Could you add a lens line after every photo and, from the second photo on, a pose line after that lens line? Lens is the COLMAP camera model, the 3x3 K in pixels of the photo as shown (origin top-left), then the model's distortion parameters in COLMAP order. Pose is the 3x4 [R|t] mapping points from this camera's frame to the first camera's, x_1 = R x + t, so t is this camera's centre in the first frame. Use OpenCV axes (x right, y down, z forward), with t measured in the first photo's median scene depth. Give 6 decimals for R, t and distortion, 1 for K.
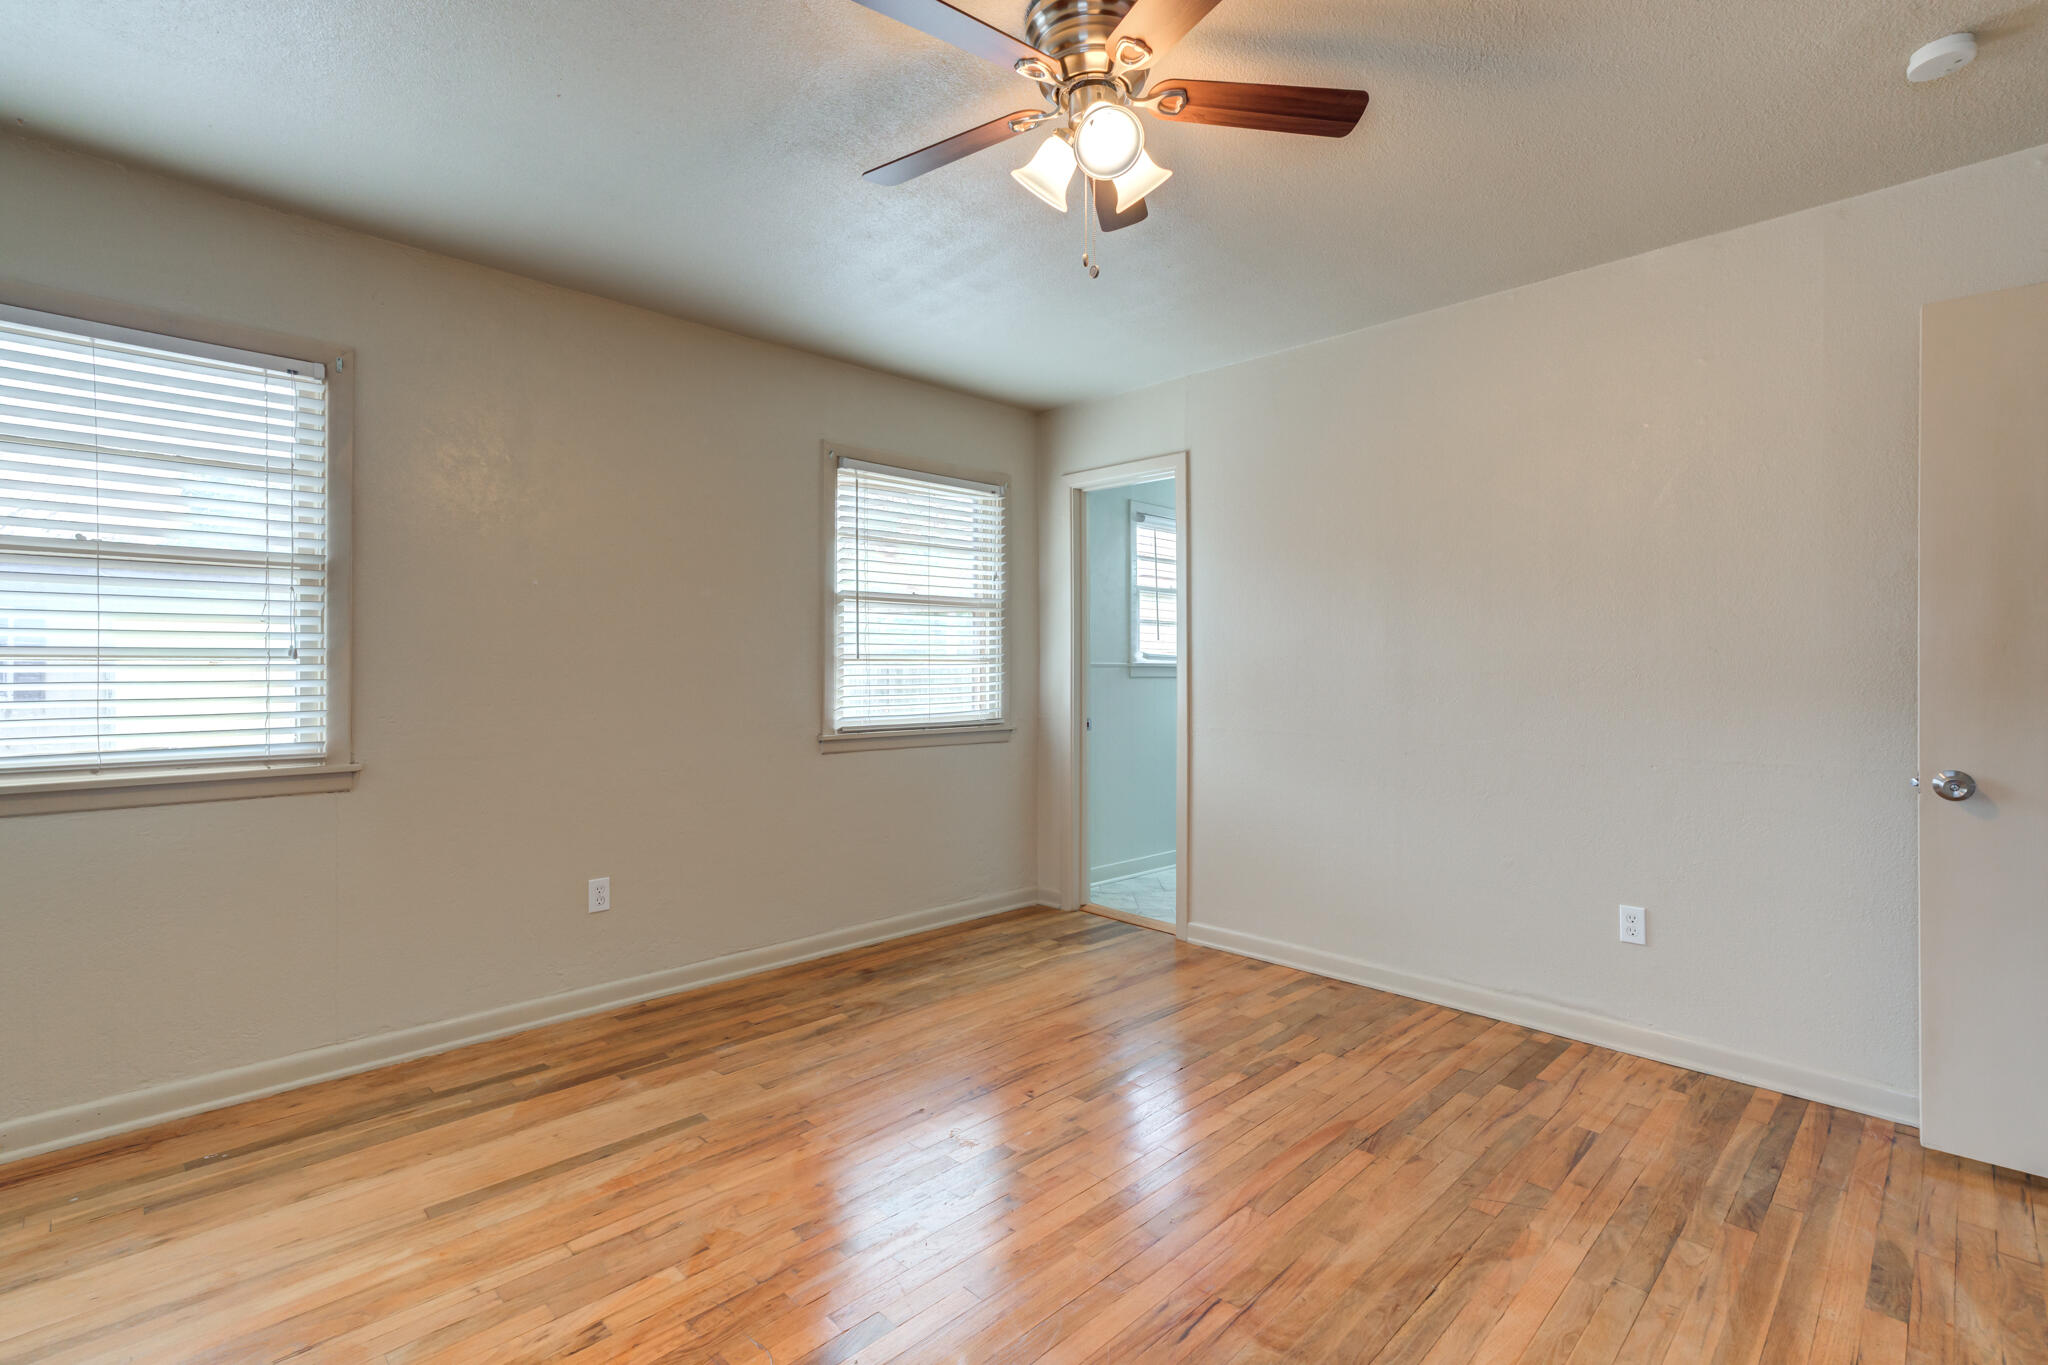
lens RADIAL K [[990.1, 0, 1024.0], [0, 990.1, 673.7], [0, 0, 1]] dist [0.012367, 0.002391]
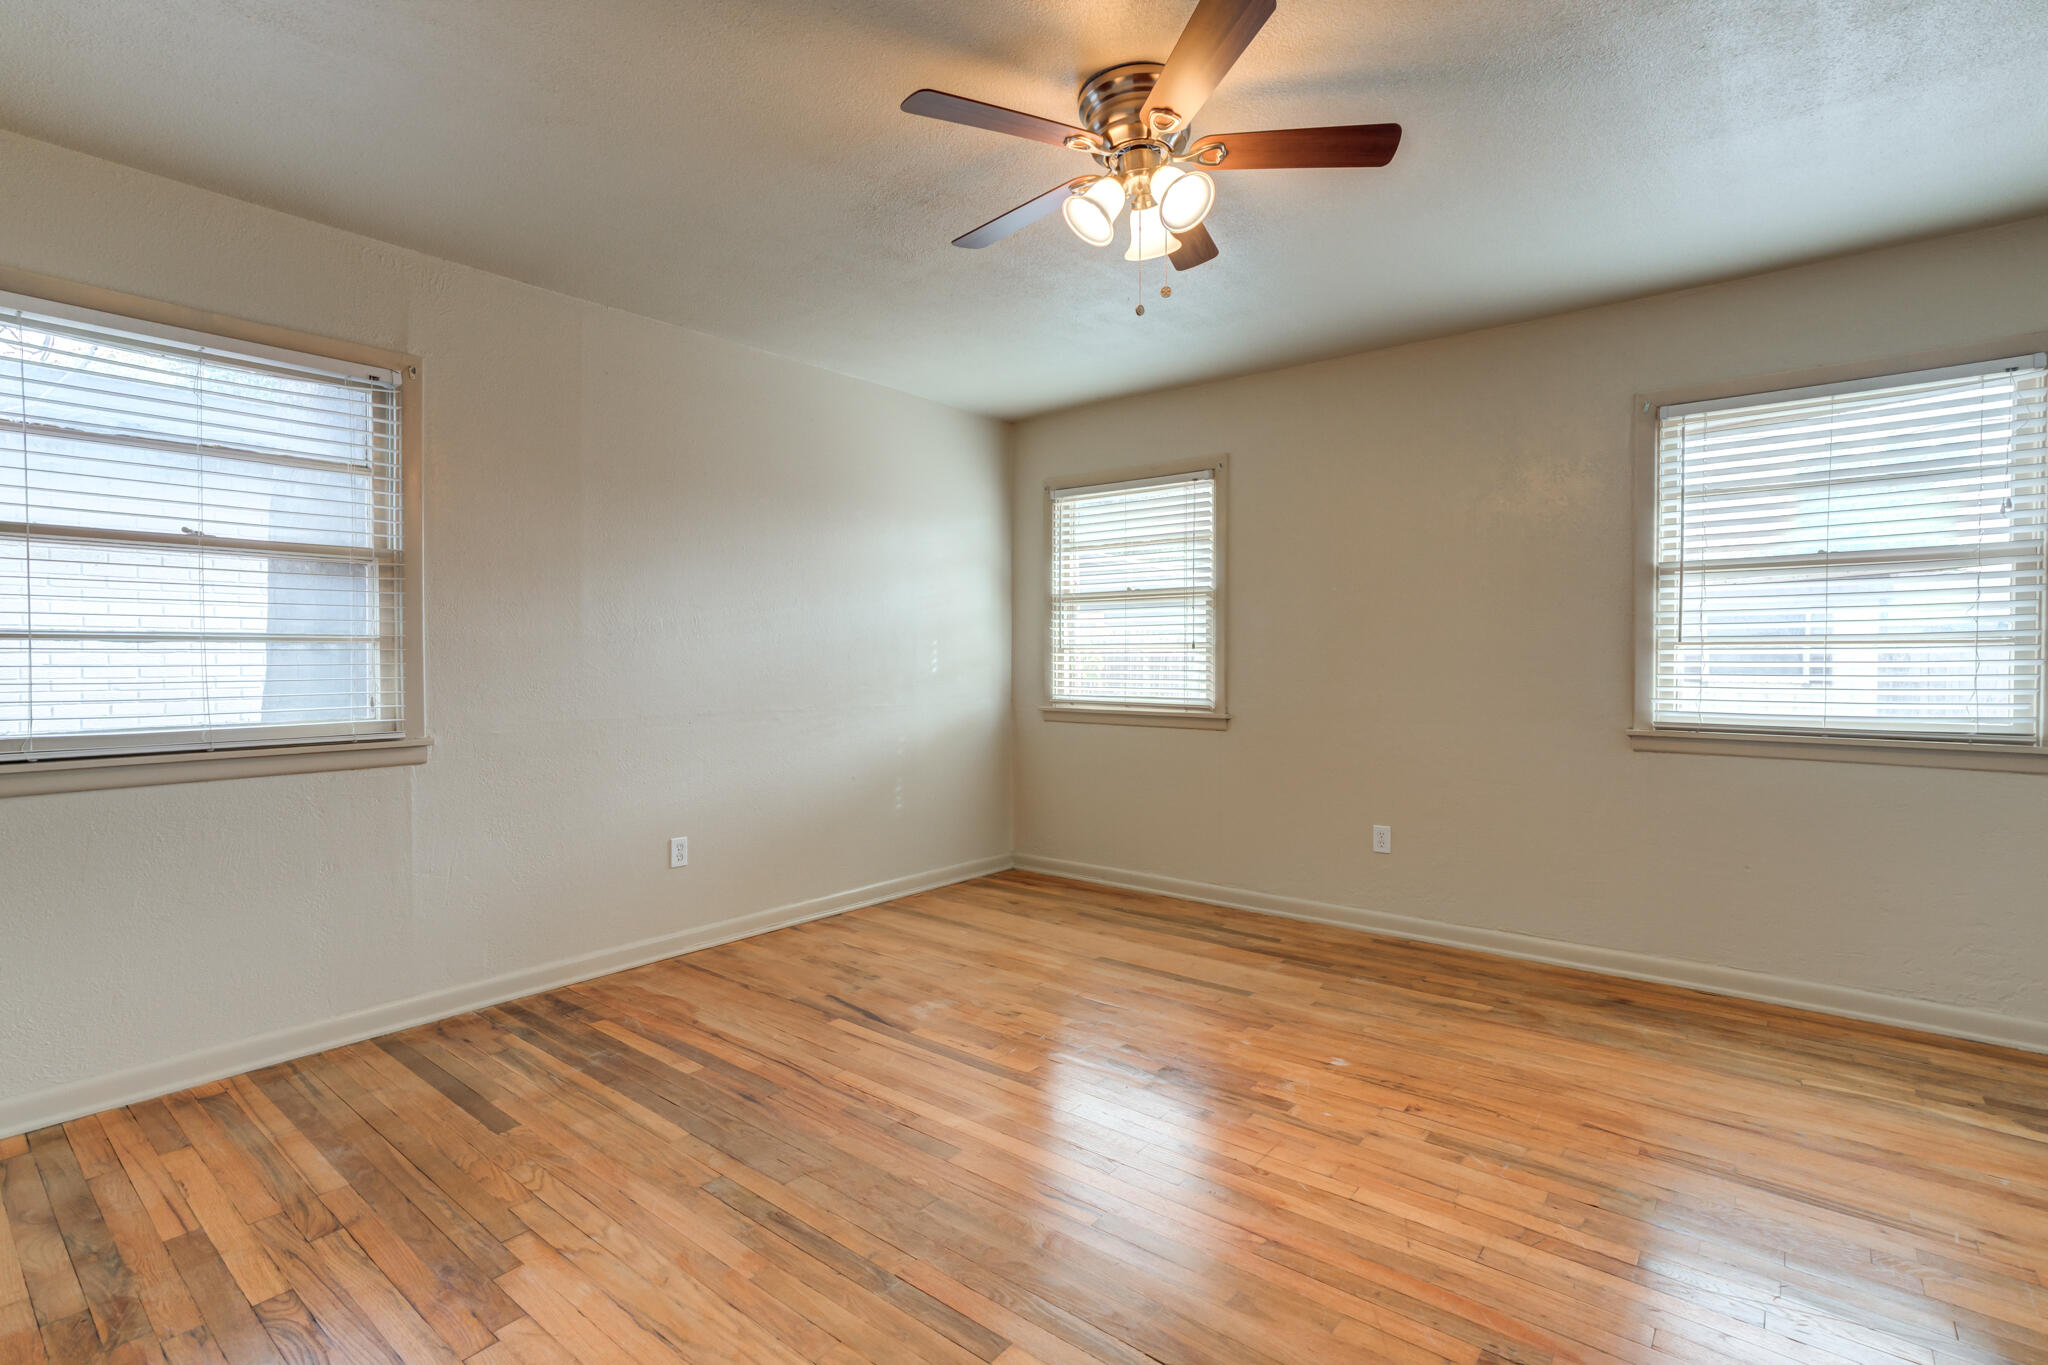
lens RADIAL K [[945.7, 0, 1017.0], [0, 945.7, 678.9], [0, 0, 1]] dist [-0.014032, 0.014606]
pose [[0.101707, 0.026791, -0.994454, 0.743993], [-0.002298, 0.999641, 0.026695, -0.005675], [0.994812, -0.000430, 0.101732, 0.474775]]
